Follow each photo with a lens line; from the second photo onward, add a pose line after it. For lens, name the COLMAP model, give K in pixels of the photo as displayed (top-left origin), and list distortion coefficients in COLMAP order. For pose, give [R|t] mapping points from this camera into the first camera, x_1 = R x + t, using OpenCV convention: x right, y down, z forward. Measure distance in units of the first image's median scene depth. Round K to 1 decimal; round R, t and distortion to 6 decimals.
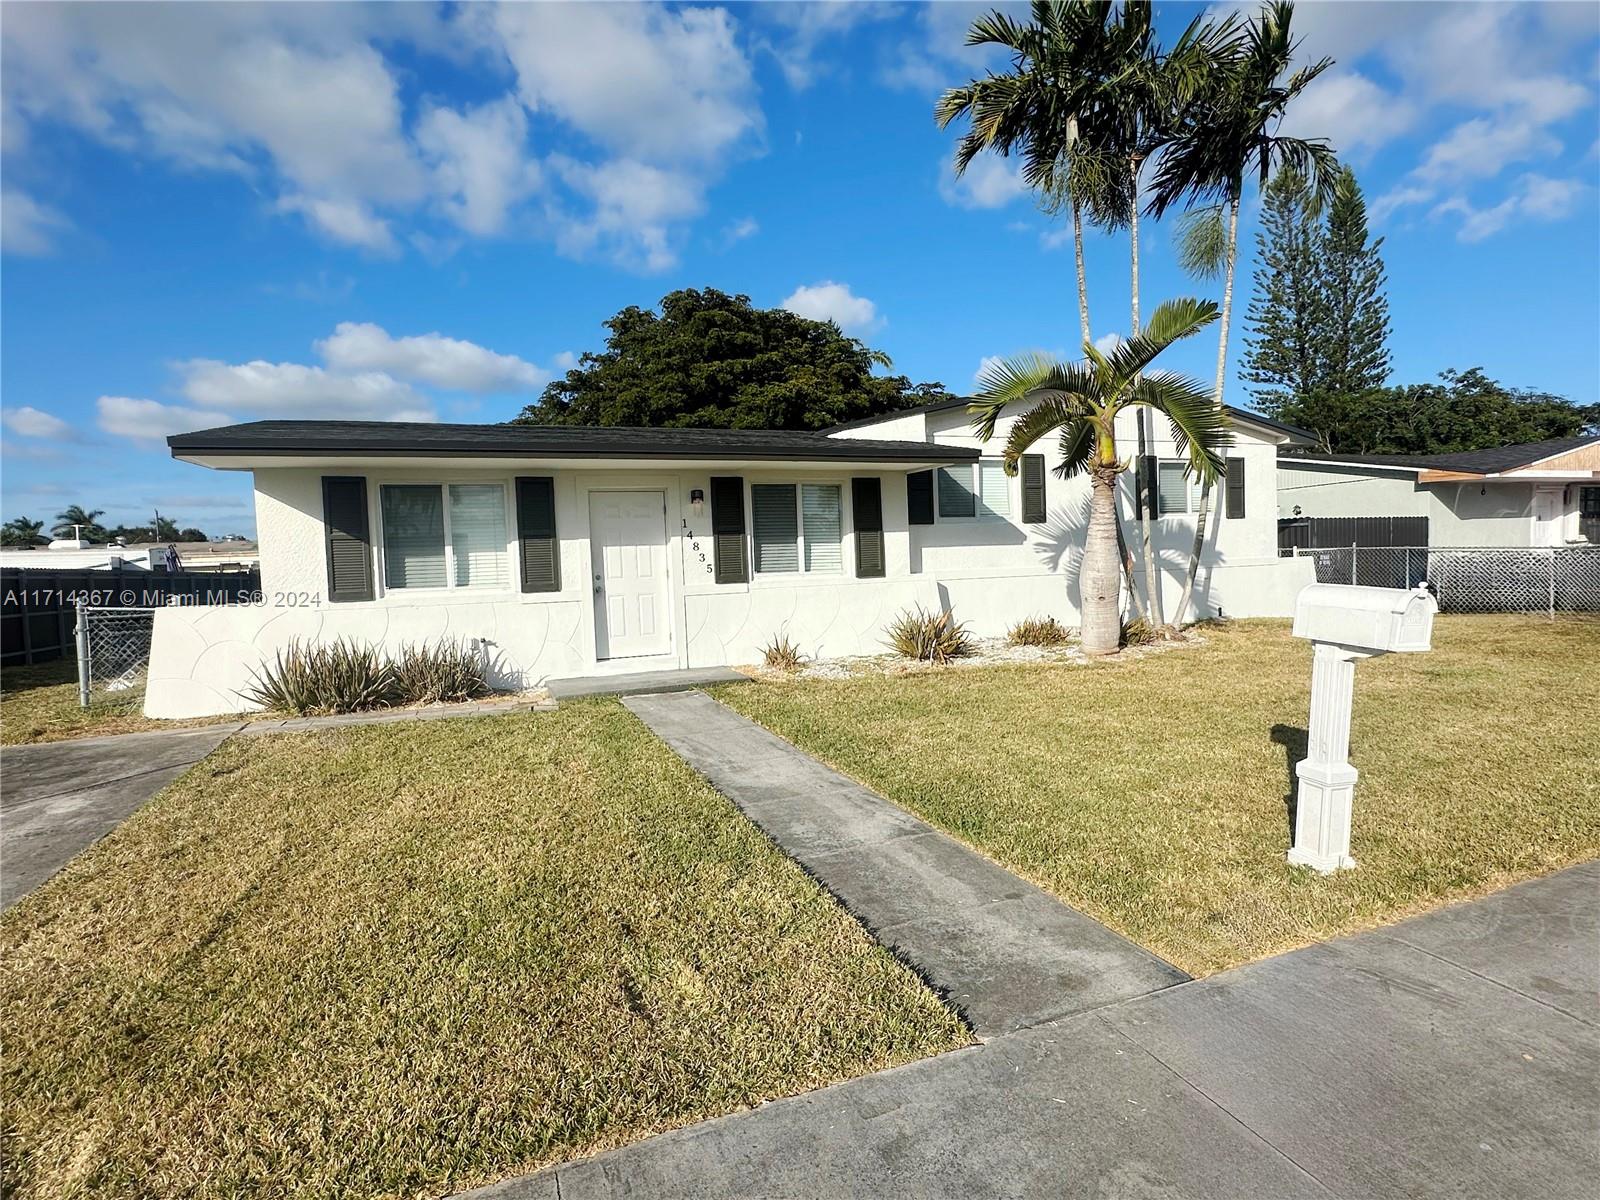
lens RADIAL K [[808.1, 0, 800.5], [0, 808.1, 602.2], [0, 0, 1]] dist [-0.001617, -0.000149]
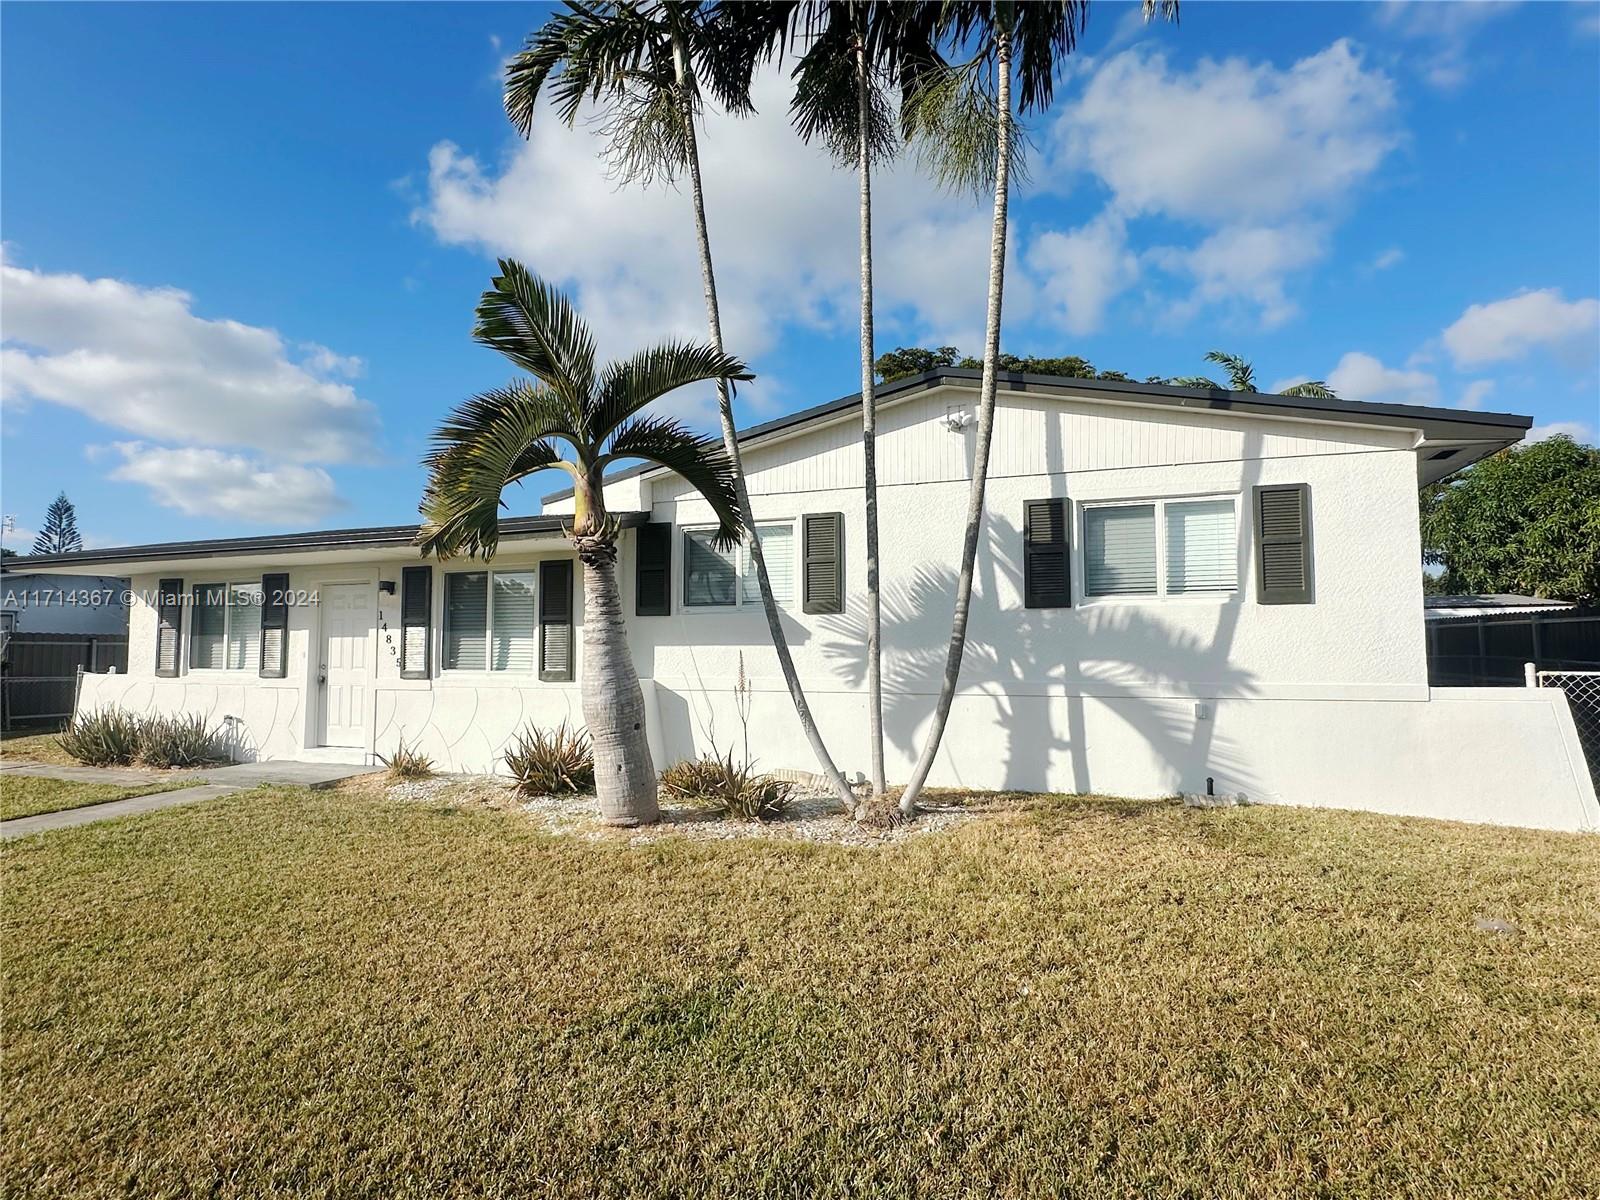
lens RADIAL K [[784.8, 0, 802.1], [0, 784.8, 602.3], [0, 0, 1]] dist [-0.018223, -0.000557]
pose [[0.771081, -0.003765, -0.636726, 0.794099], [-0.055561, 0.995770, -0.073173, -0.067373], [0.634308, 0.091800, 0.767611, 0.559355]]
